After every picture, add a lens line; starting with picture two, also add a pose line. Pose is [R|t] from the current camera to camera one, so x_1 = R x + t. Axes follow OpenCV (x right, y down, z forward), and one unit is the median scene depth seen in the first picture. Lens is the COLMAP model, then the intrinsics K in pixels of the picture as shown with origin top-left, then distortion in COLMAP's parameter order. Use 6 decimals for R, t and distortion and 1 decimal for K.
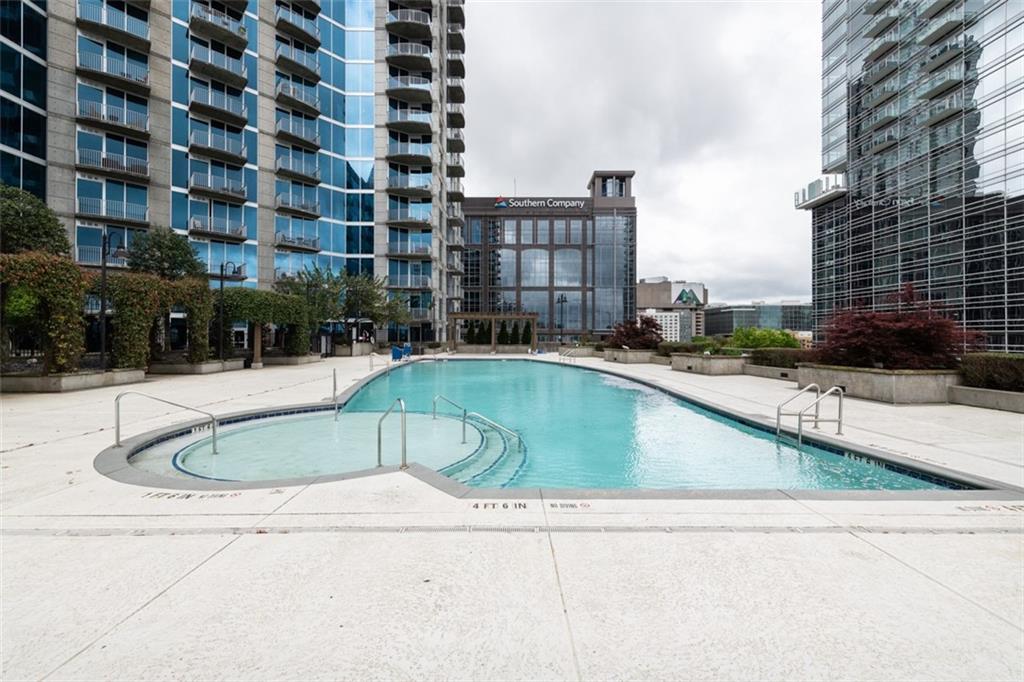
lens RADIAL K [[405.8, 0, 511.0], [0, 405.8, 336.1], [0, 0, 1]] dist [0.009673, -0.000589]
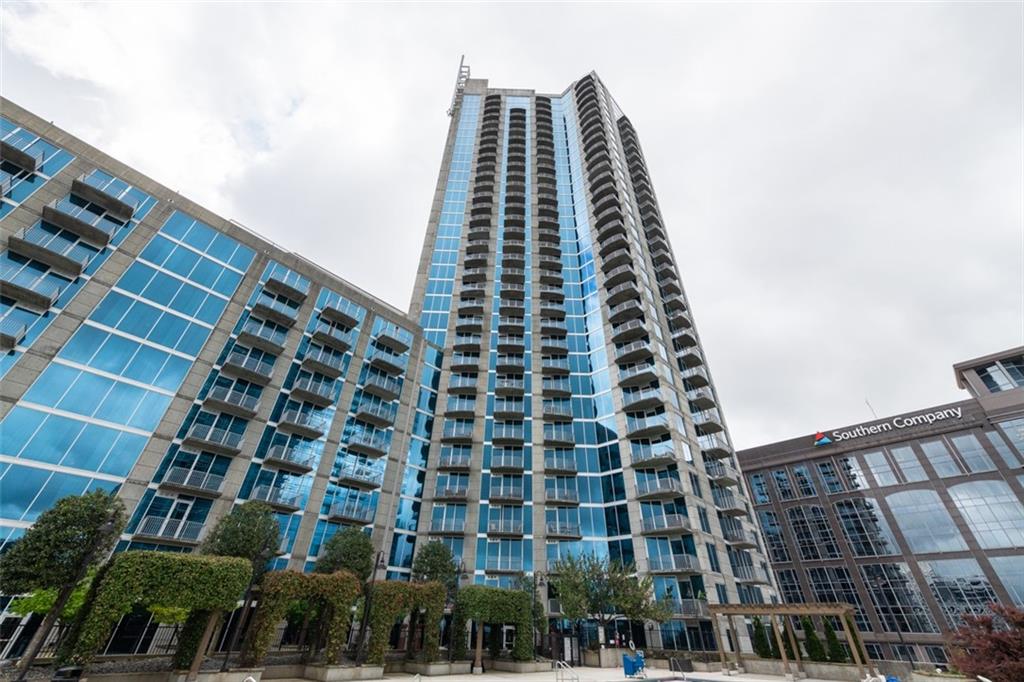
lens RADIAL K [[405.8, 0, 510.7], [0, 405.8, 338.2], [0, 0, 1]] dist [0.009673, -0.000589]
pose [[0.712611, -0.398662, -0.577282, 0.228417], [-0.021541, 0.810034, -0.585987, -0.004682], [0.701229, 0.430016, 0.568651, 0.044285]]
